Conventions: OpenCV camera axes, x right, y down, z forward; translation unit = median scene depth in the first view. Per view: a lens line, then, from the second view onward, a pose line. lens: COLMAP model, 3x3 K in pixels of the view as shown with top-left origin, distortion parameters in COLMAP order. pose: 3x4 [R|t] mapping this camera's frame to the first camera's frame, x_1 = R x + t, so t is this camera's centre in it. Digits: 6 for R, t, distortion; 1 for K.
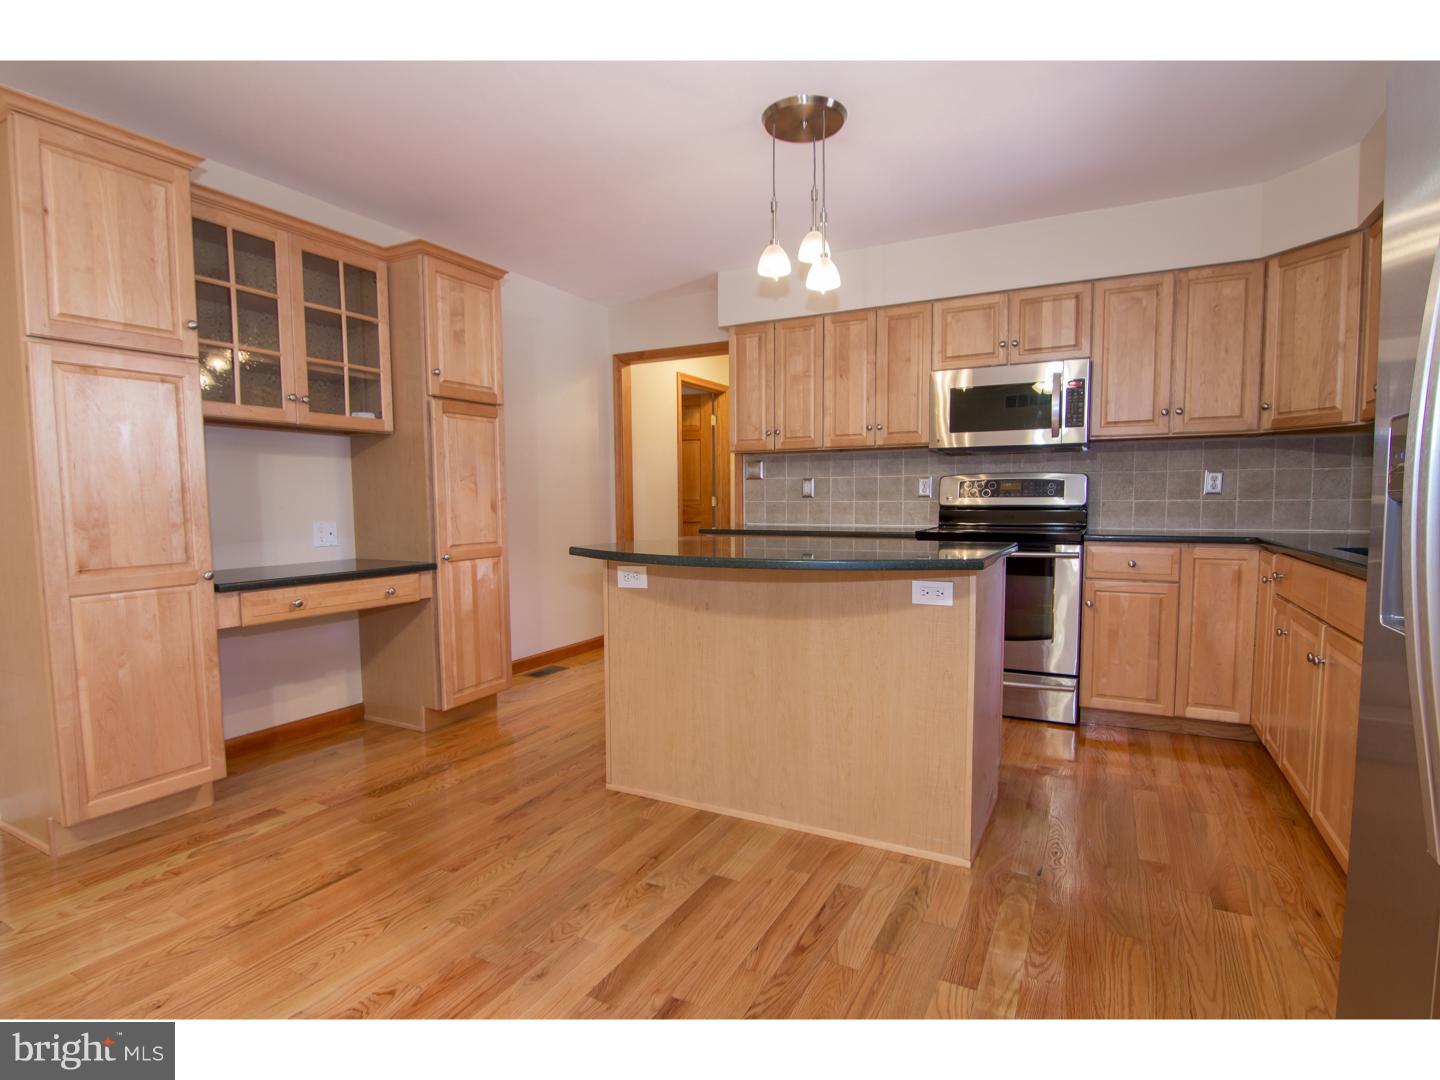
lens RADIAL K [[736.1, 0, 719.8], [0, 736.1, 551.3], [0, 0, 1]] dist [-0.001691, -0.013660]
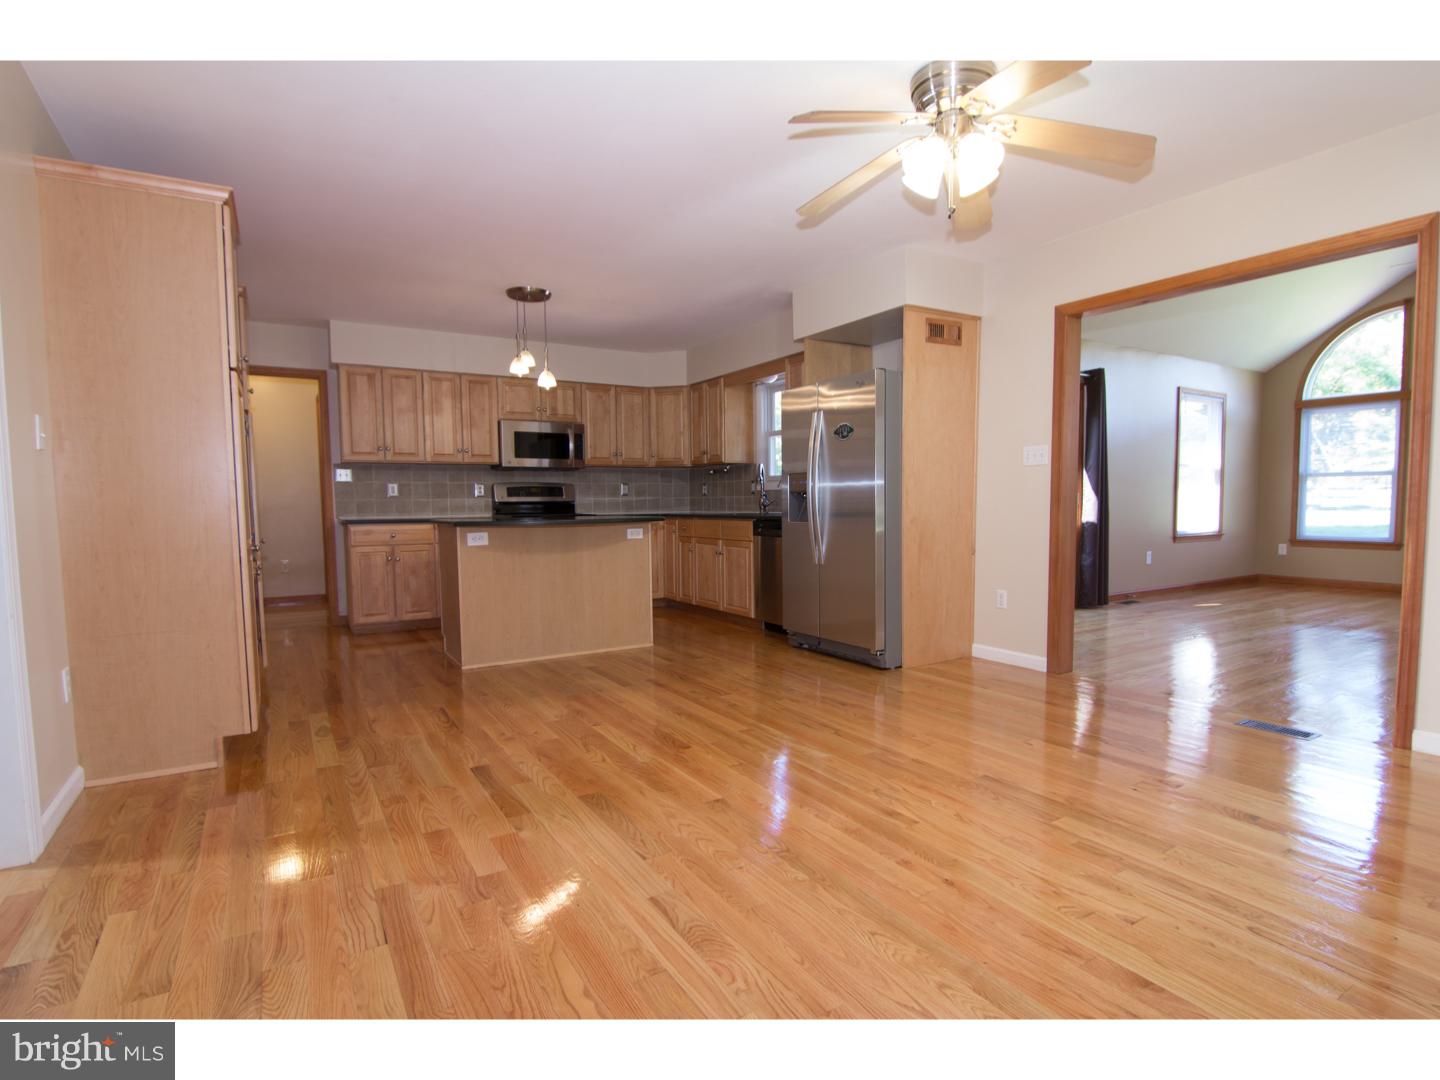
lens RADIAL K [[736.1, 0, 719.8], [0, 736.1, 551.3], [0, 0, 1]] dist [-0.001691, -0.013660]
pose [[0.517967, -0.059495, 0.853329, -0.856800], [0.067717, 0.997299, 0.028429, 0.034126], [-0.852716, 0.043060, 0.520597, -0.252420]]
